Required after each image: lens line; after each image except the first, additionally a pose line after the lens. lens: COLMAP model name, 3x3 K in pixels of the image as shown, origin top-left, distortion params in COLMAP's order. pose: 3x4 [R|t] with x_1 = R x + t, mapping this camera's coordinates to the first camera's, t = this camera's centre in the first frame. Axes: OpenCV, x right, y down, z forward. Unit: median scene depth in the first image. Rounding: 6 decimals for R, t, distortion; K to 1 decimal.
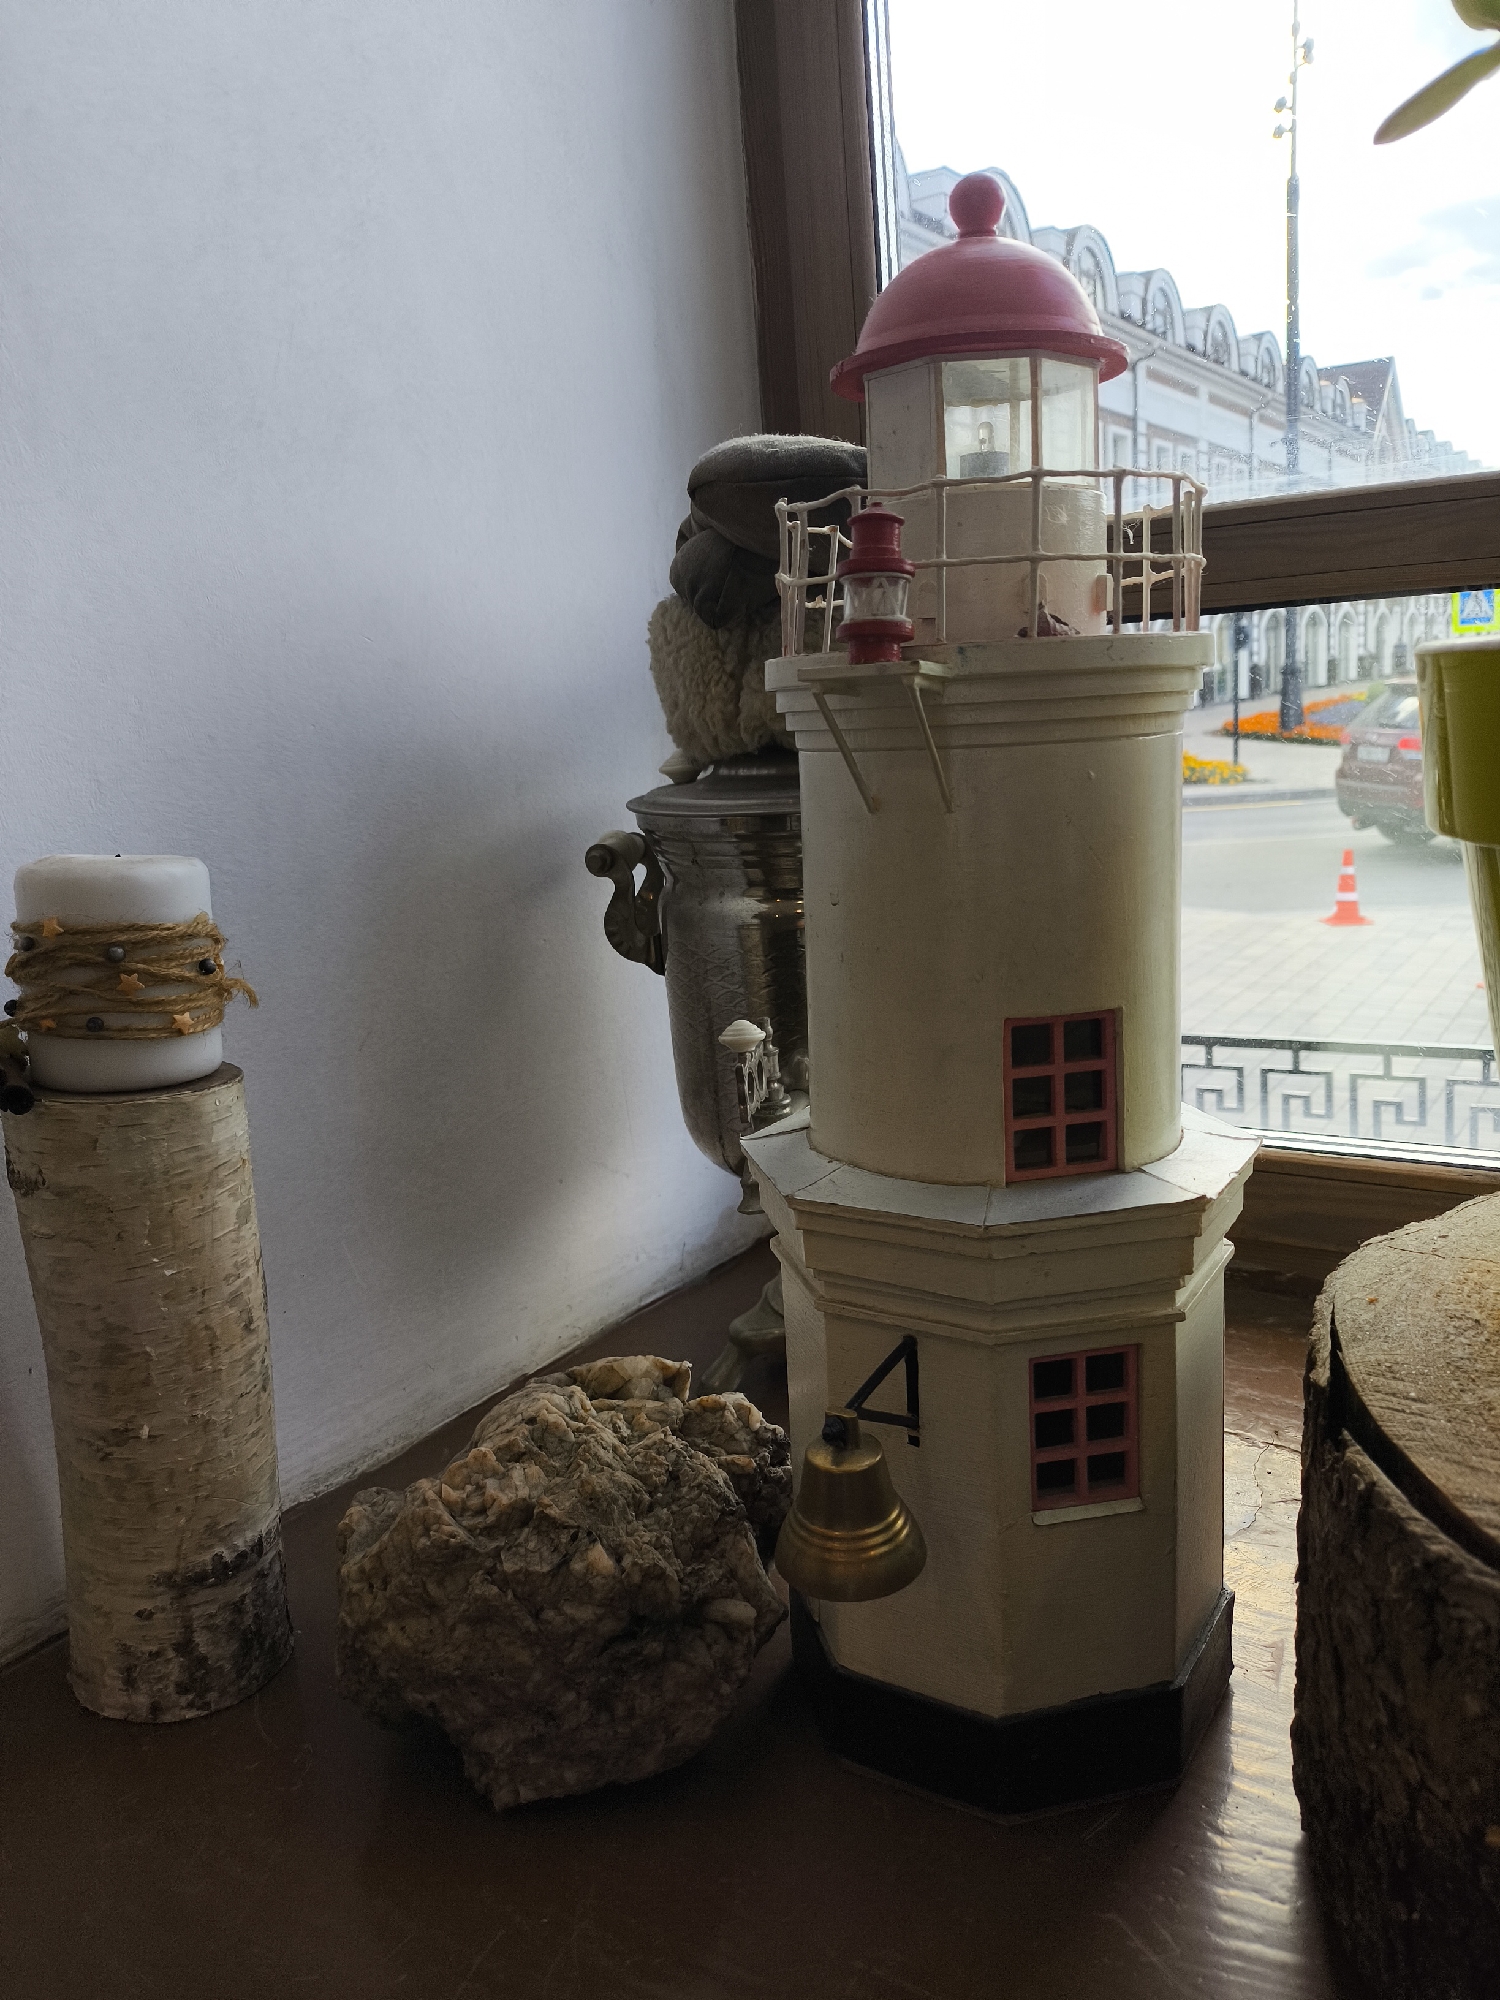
lens RADIAL K [[1480.9, 0, 750.0], [0, 1480.9, 1000.0], [0, 0, 1]] dist [0.003180, 0.001457]
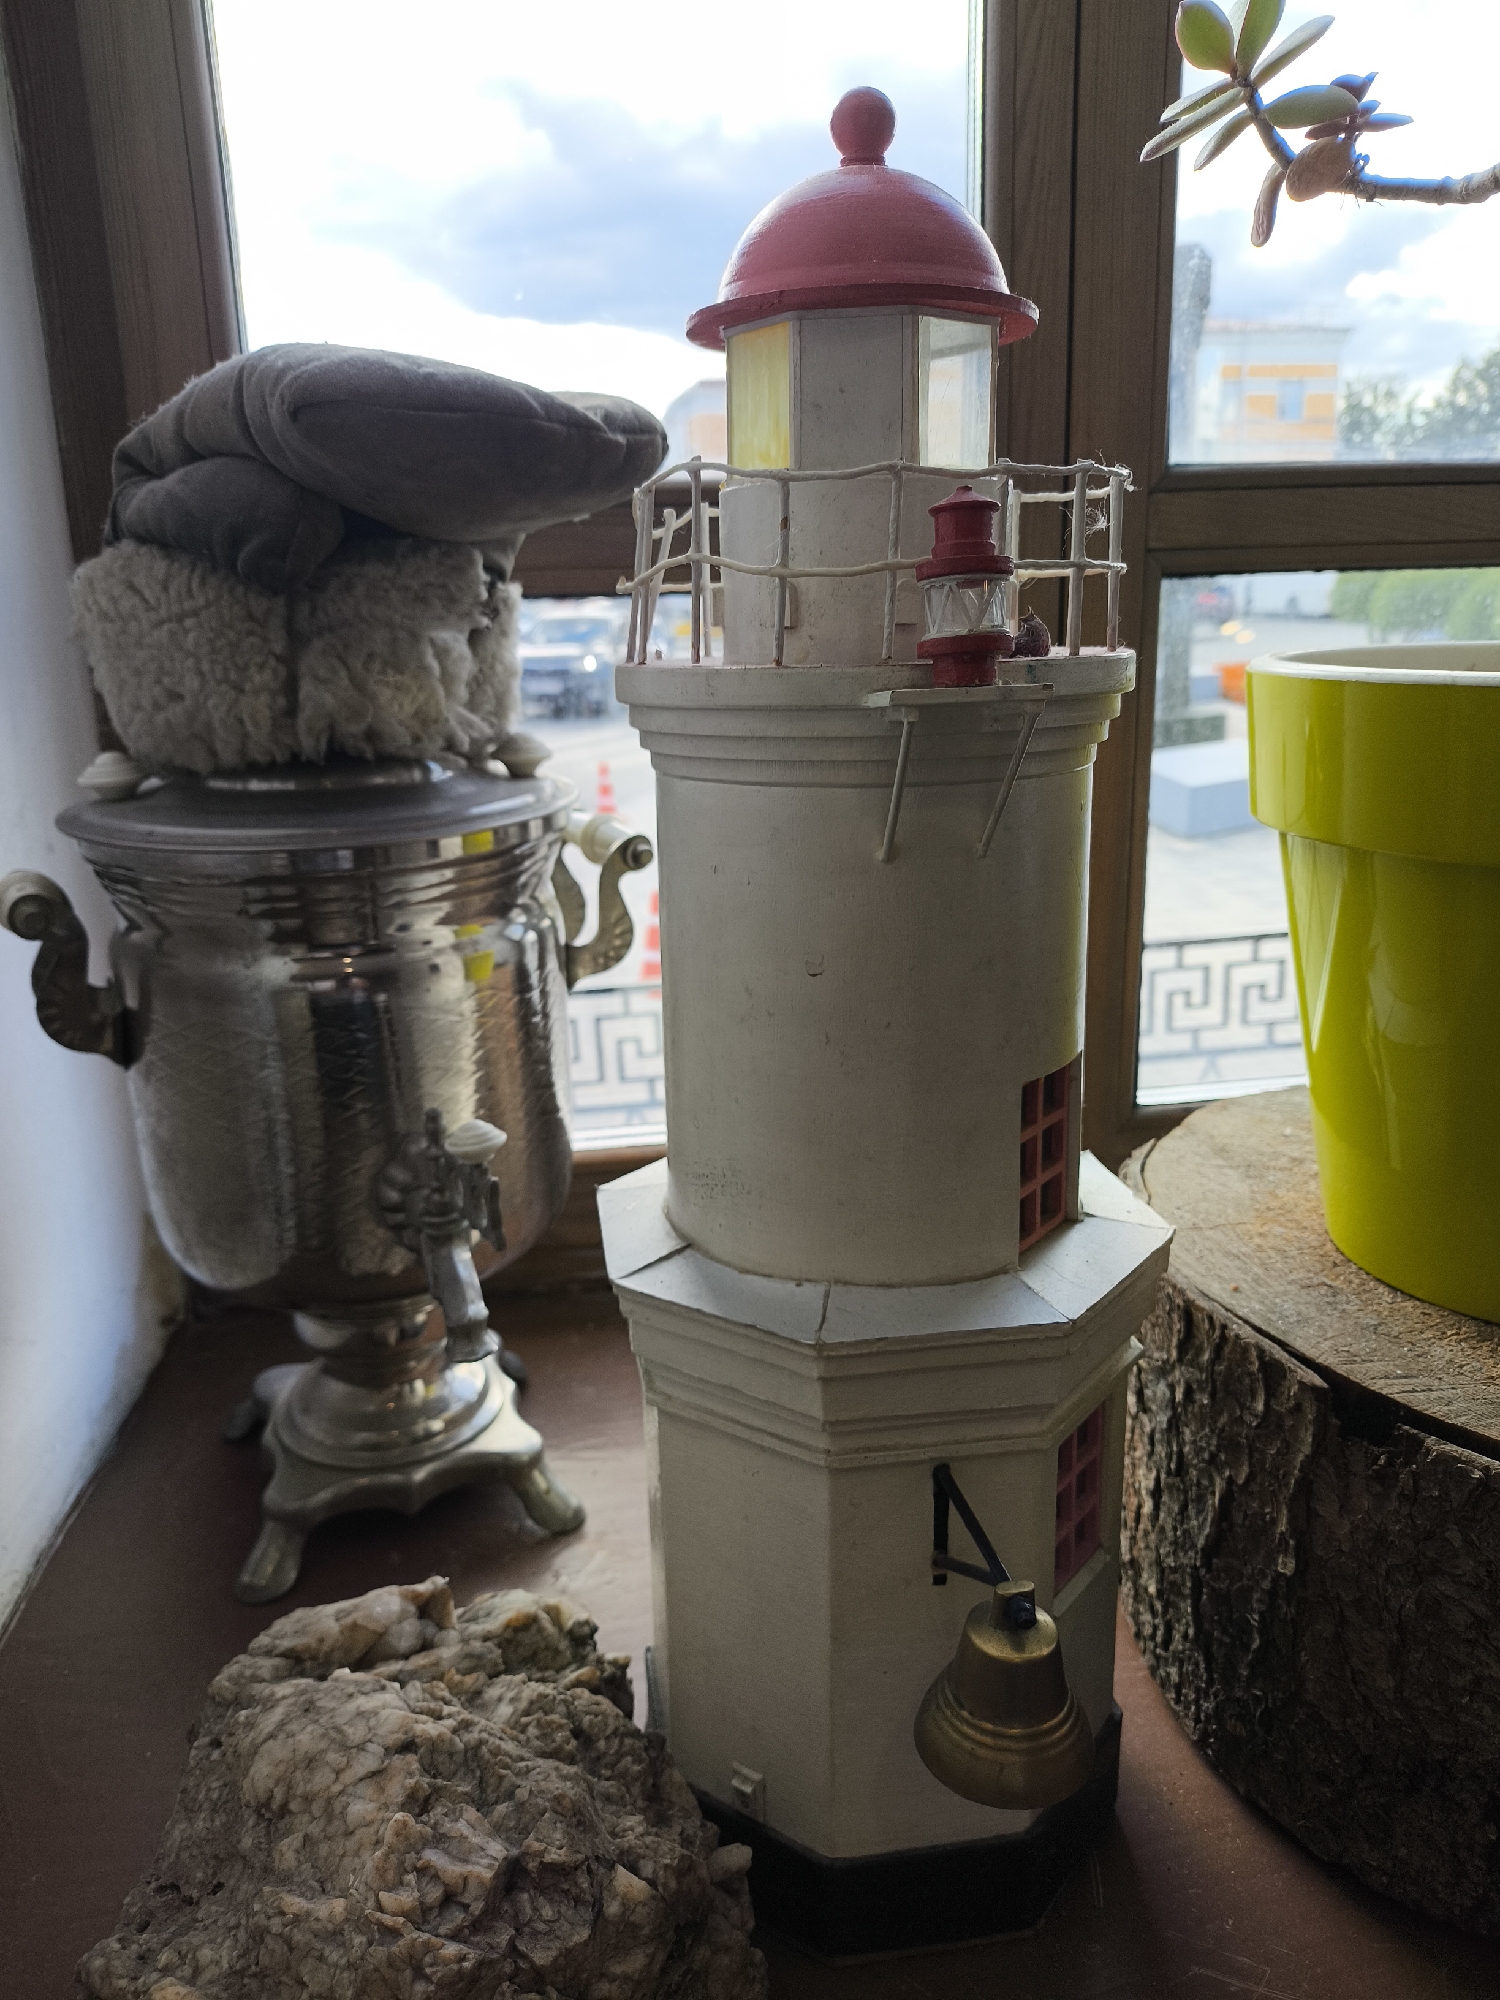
lens RADIAL K [[1531.9, 0, 750.0], [0, 1531.9, 1000.0], [0, 0, 1]] dist [-0.001335, -0.070003]
pose [[0.751552, -0.127733, 0.647189, -0.476114], [0.107641, 0.991671, 0.070724, -0.105854], [-0.650832, 0.016511, 0.759042, 0.364748]]
